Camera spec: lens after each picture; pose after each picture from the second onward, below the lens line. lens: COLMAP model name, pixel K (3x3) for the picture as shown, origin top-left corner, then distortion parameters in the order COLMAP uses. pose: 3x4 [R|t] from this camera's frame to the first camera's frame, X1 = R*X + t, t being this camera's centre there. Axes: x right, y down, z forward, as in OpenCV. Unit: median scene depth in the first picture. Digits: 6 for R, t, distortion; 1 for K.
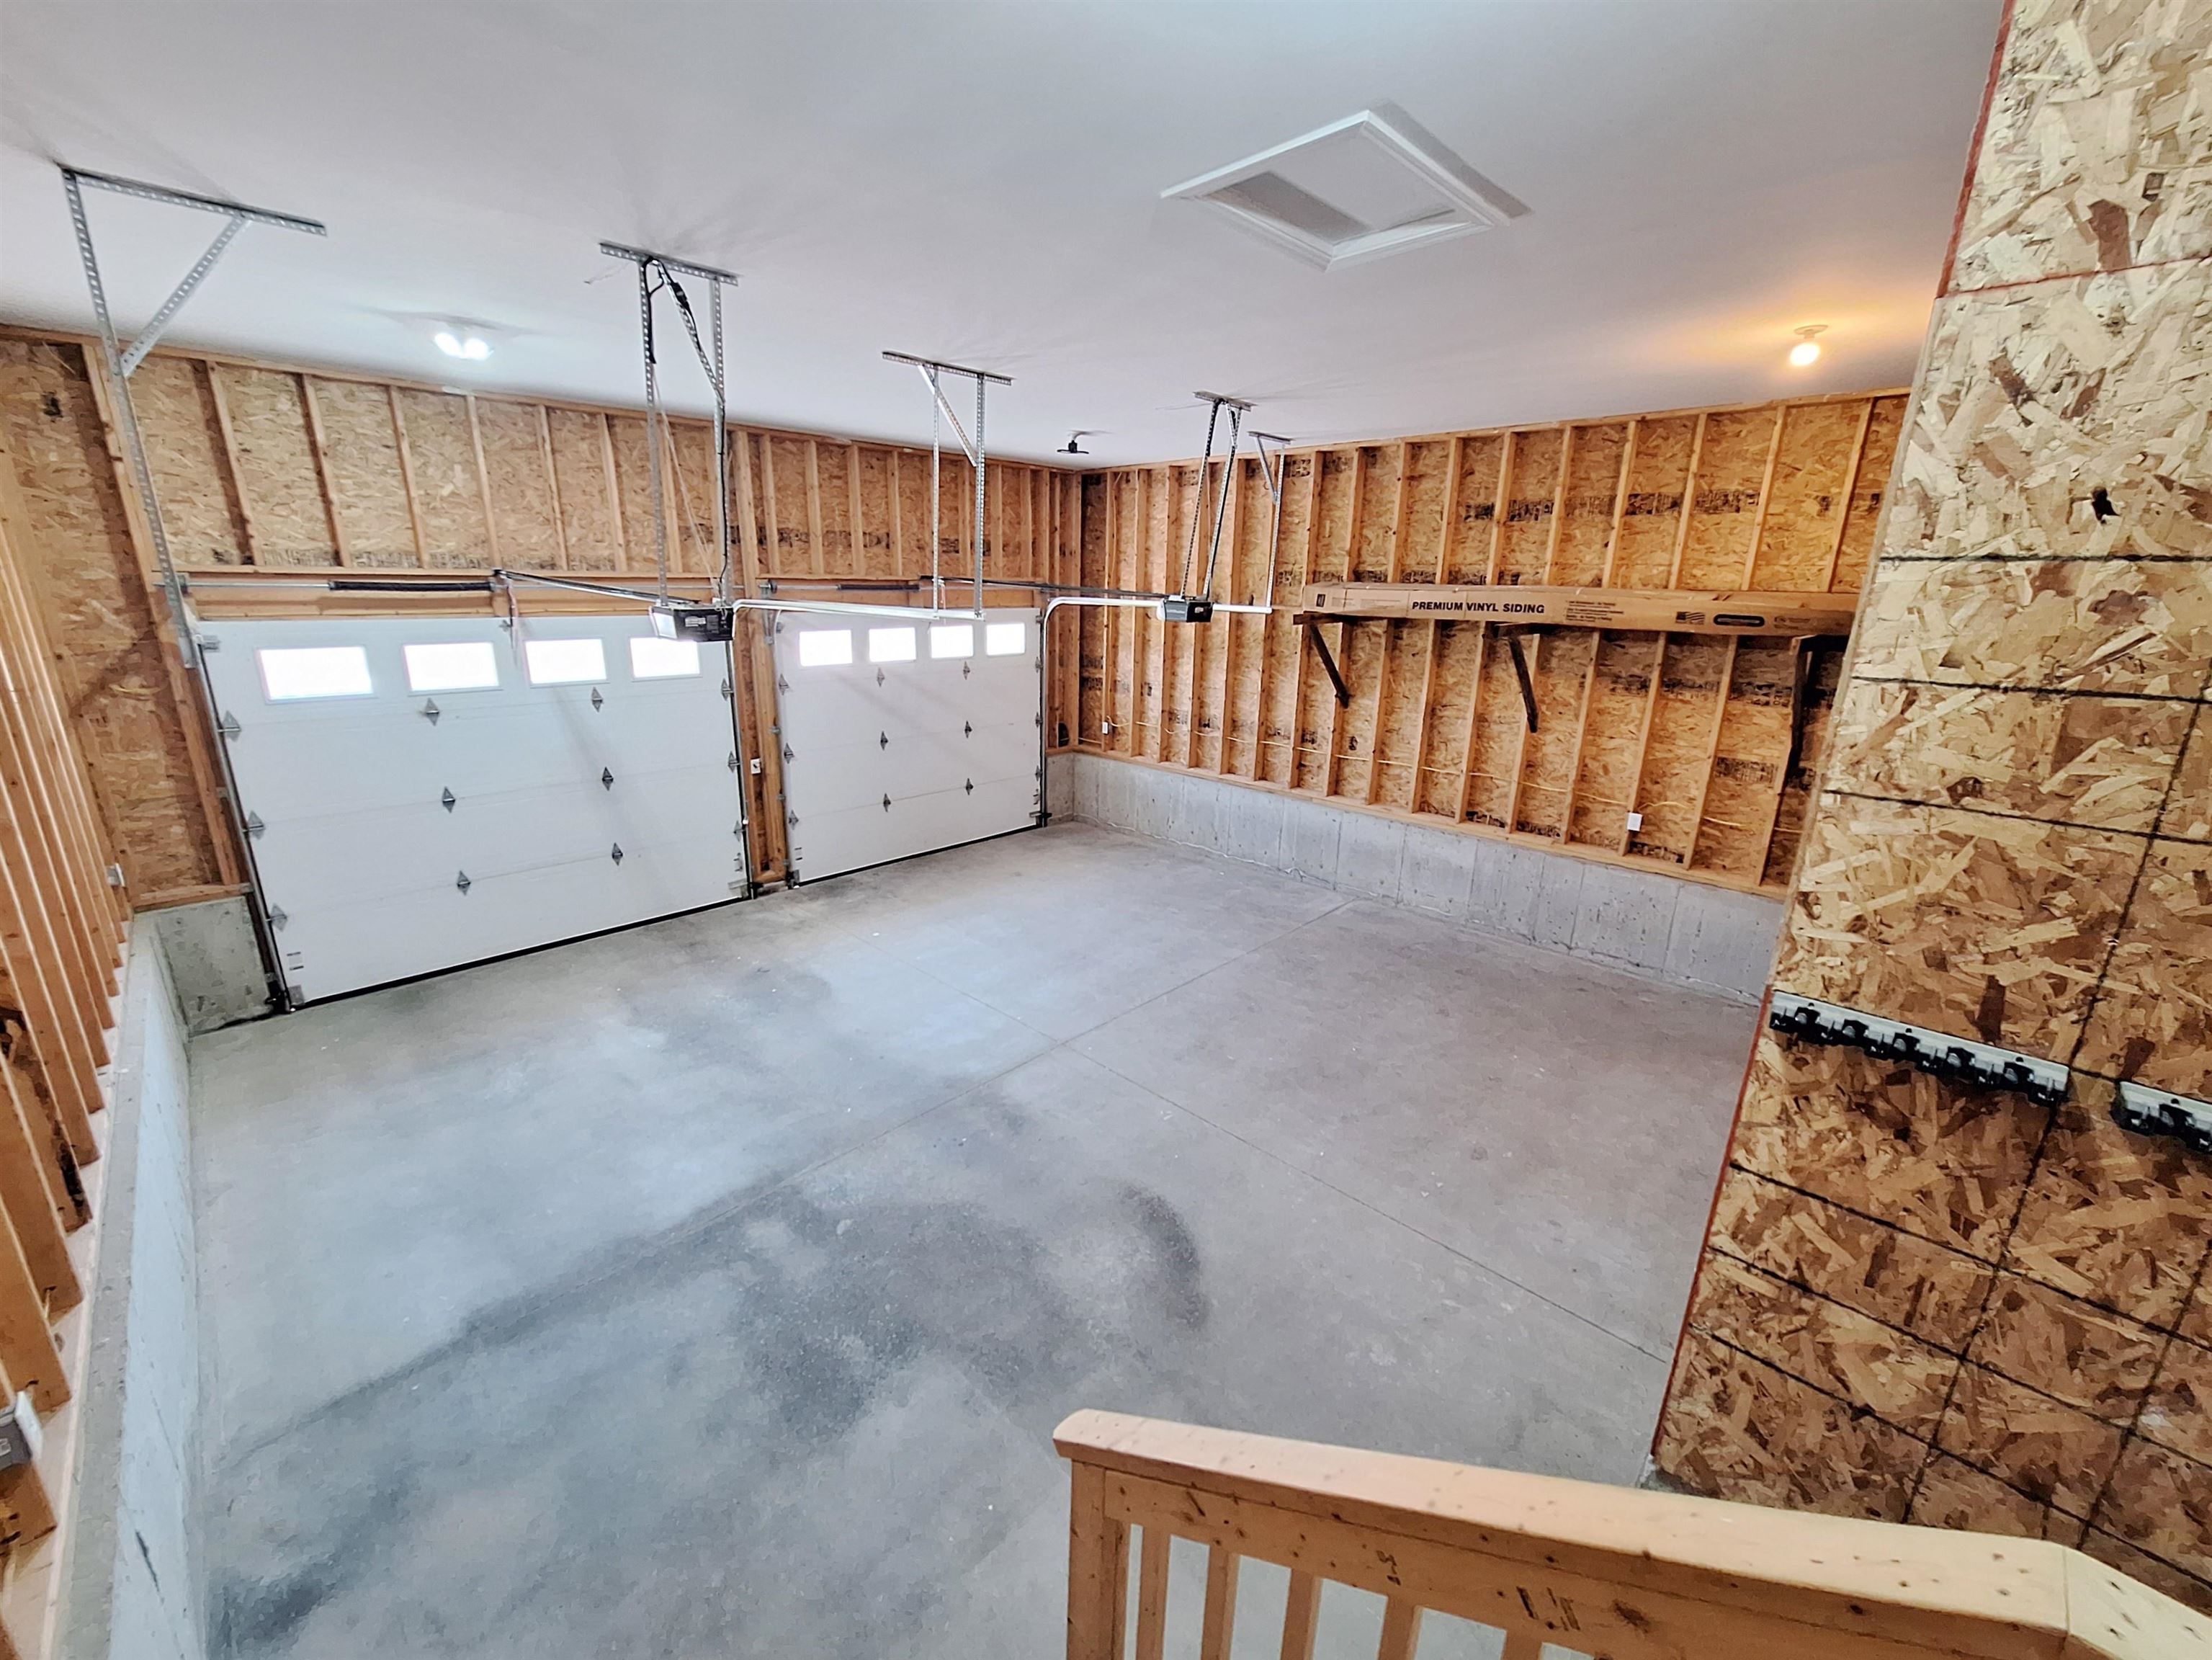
lens RADIAL K [[900.9, 0, 1115.4], [0, 900.9, 833.0], [0, 0, 1]] dist [-0.001013, 0.001312]
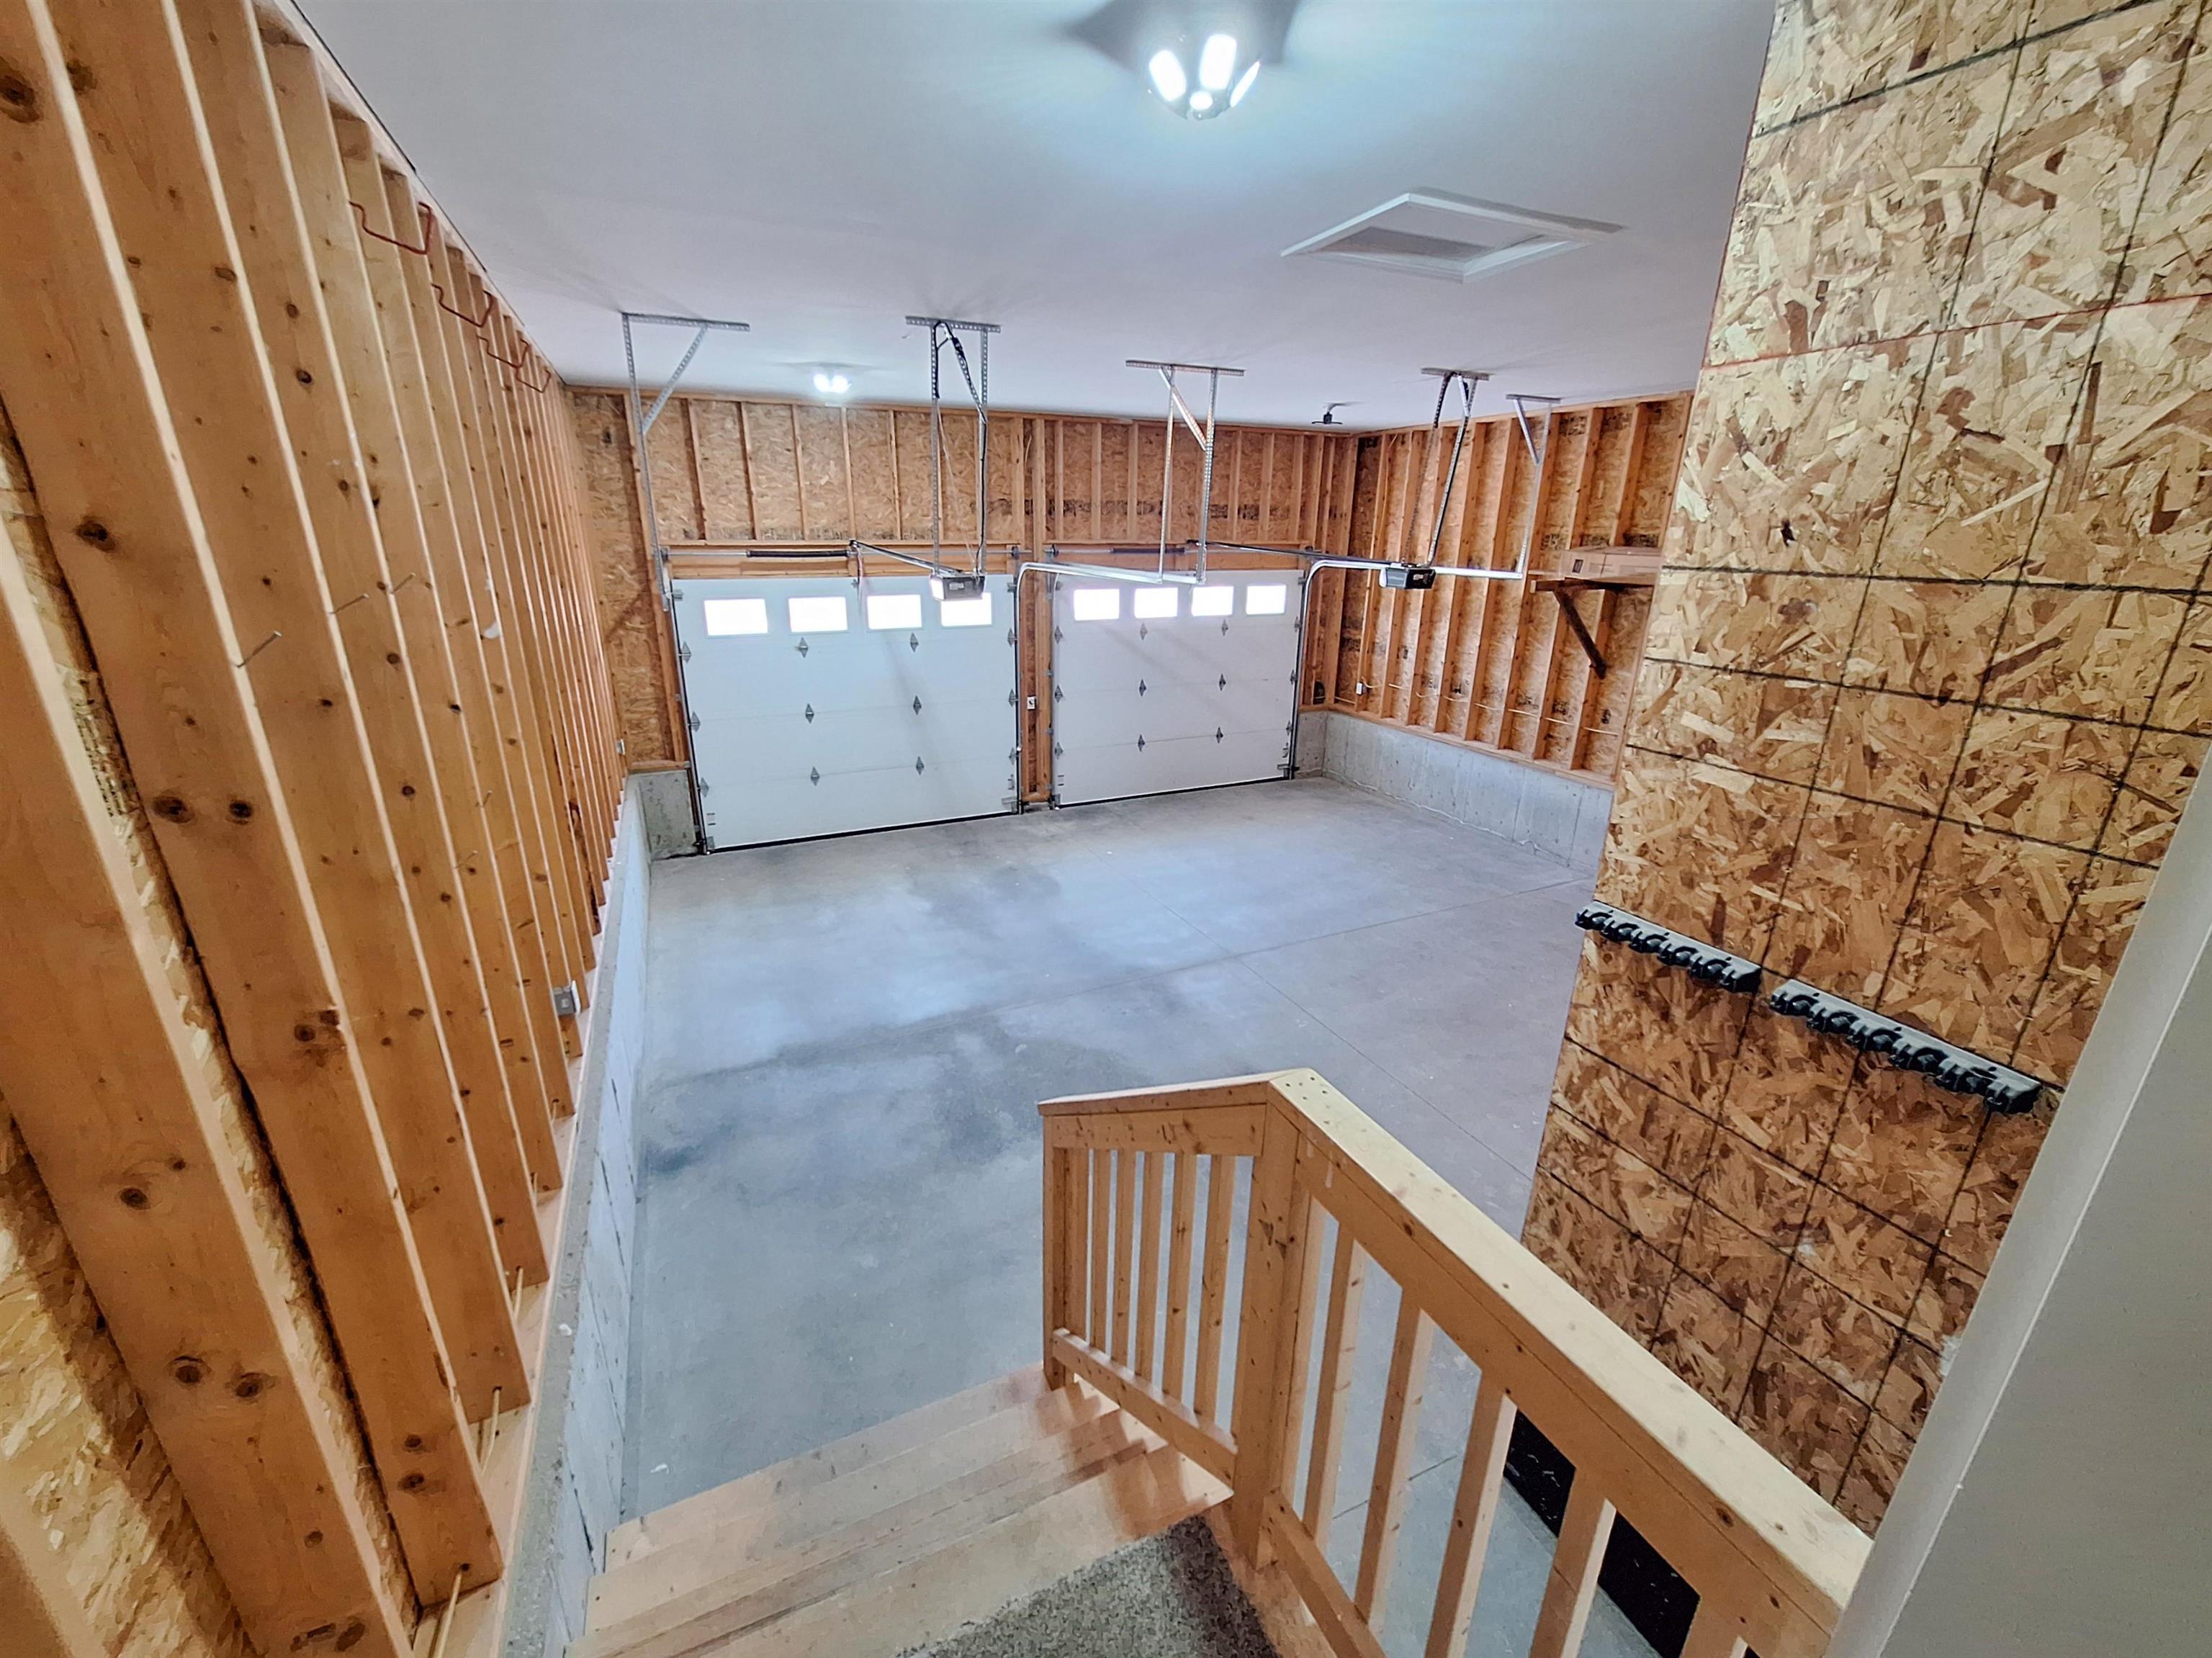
lens RADIAL K [[900.7, 0, 1099.5], [0, 900.7, 833.7], [0, 0, 1]] dist [-0.001013, 0.001312]
pose [[0.936055, 0.106087, -0.335479, 0.244274], [-0.089869, 0.993924, 0.063553, 0.030532], [0.340183, -0.029340, 0.939902, -0.223455]]
